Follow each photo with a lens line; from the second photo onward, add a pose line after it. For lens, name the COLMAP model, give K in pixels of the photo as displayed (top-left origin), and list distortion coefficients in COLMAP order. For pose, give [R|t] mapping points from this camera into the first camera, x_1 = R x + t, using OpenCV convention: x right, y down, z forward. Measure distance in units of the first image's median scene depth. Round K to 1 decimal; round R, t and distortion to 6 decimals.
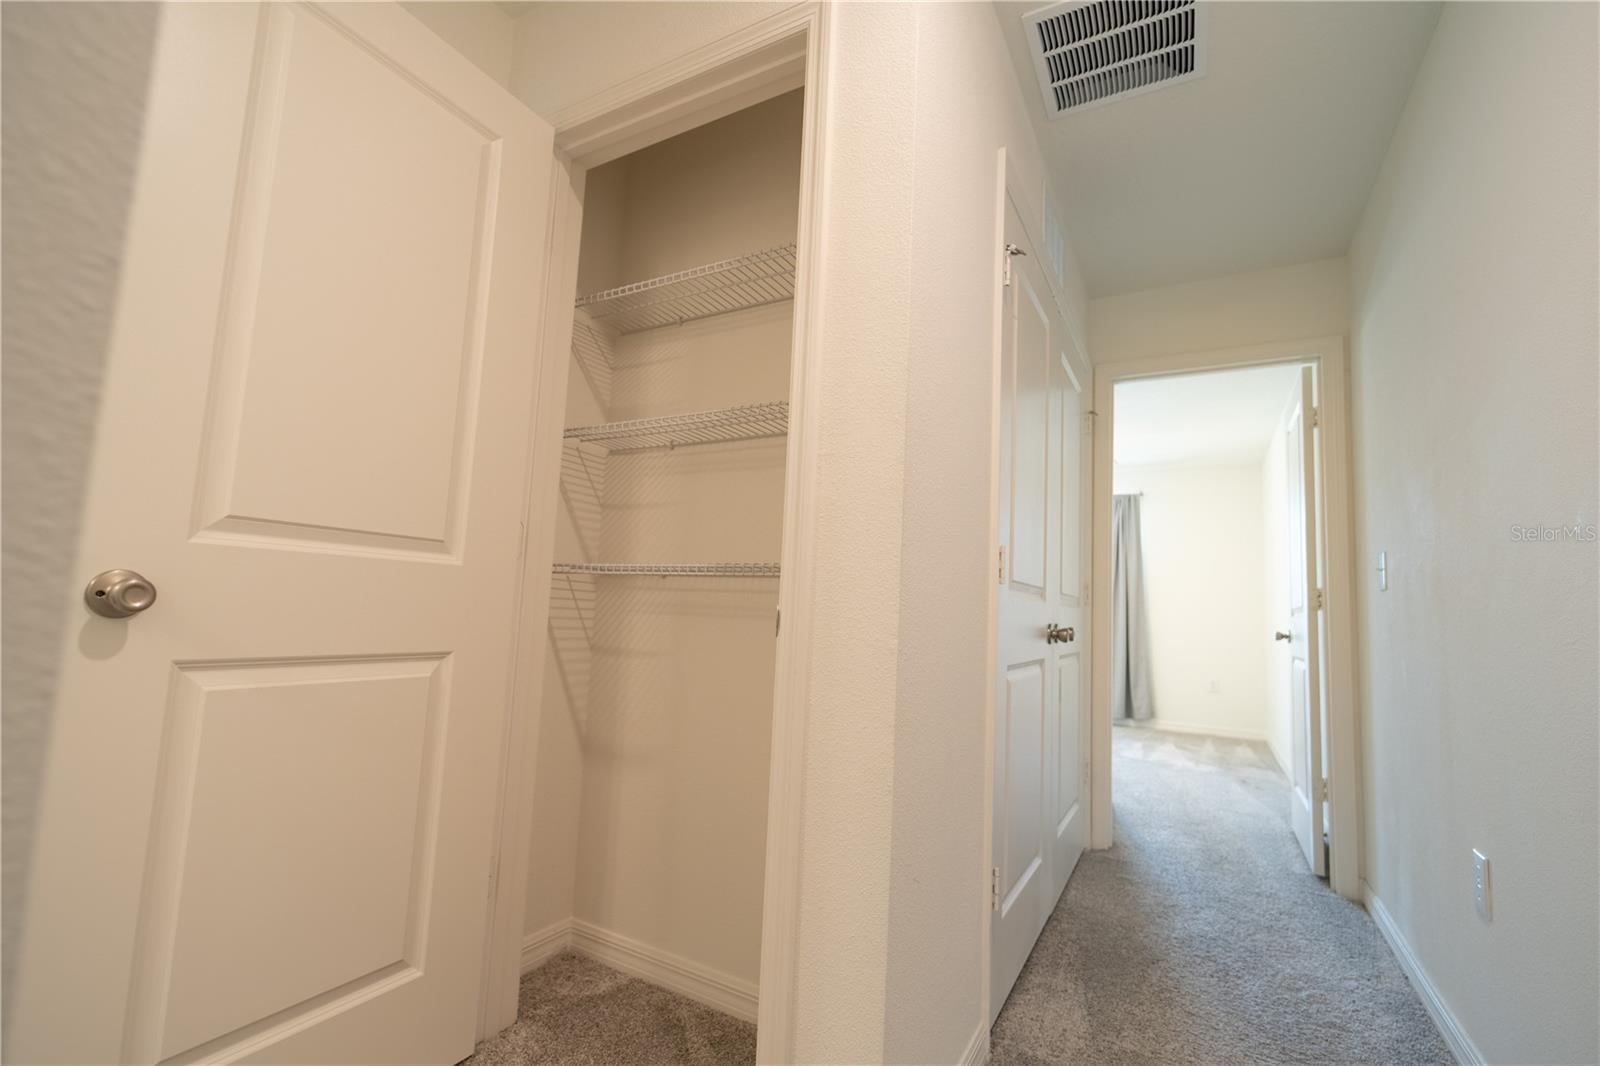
lens RADIAL K [[687.8, 0, 800.0], [0, 687.8, 533.0], [0, 0, 1]] dist [-0.000343, -0.000080]
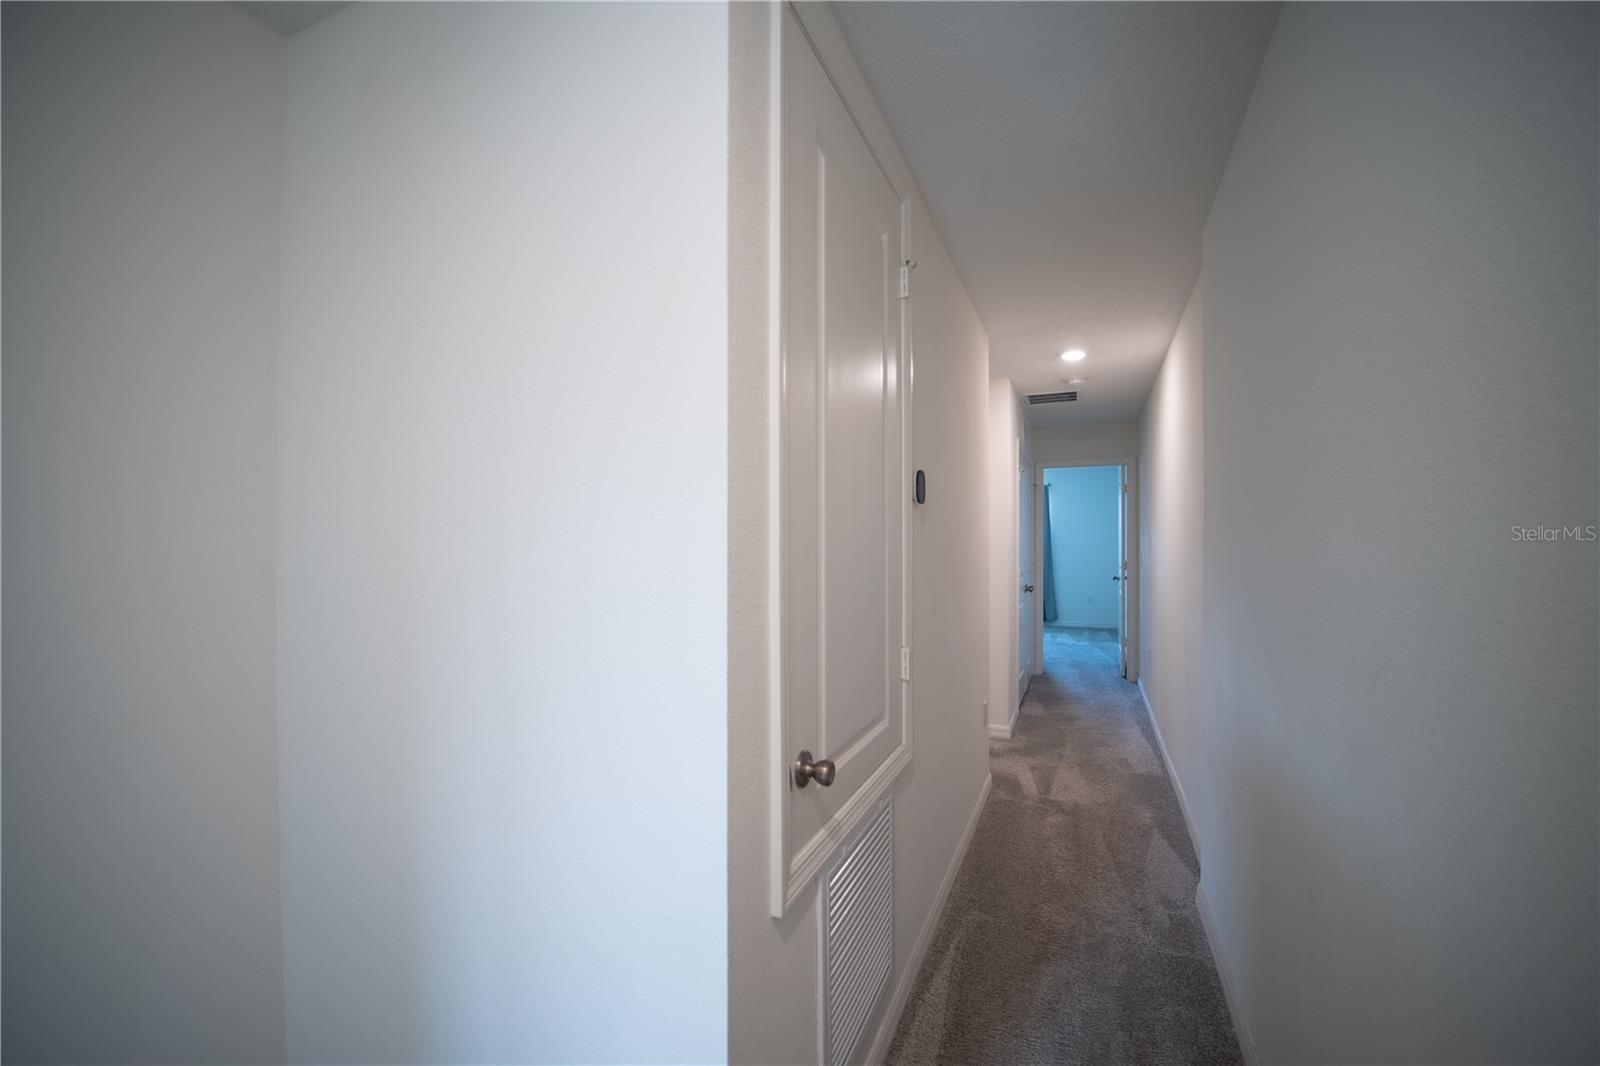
lens RADIAL K [[687.8, 0, 800.0], [0, 687.8, 533.0], [0, 0, 1]] dist [-0.000343, -0.000080]
pose [[0.991044, -0.048378, 0.124462, -0.545834], [0.035063, 0.993637, 0.107033, -0.257041], [-0.128848, -0.101710, 0.986435, -0.991547]]
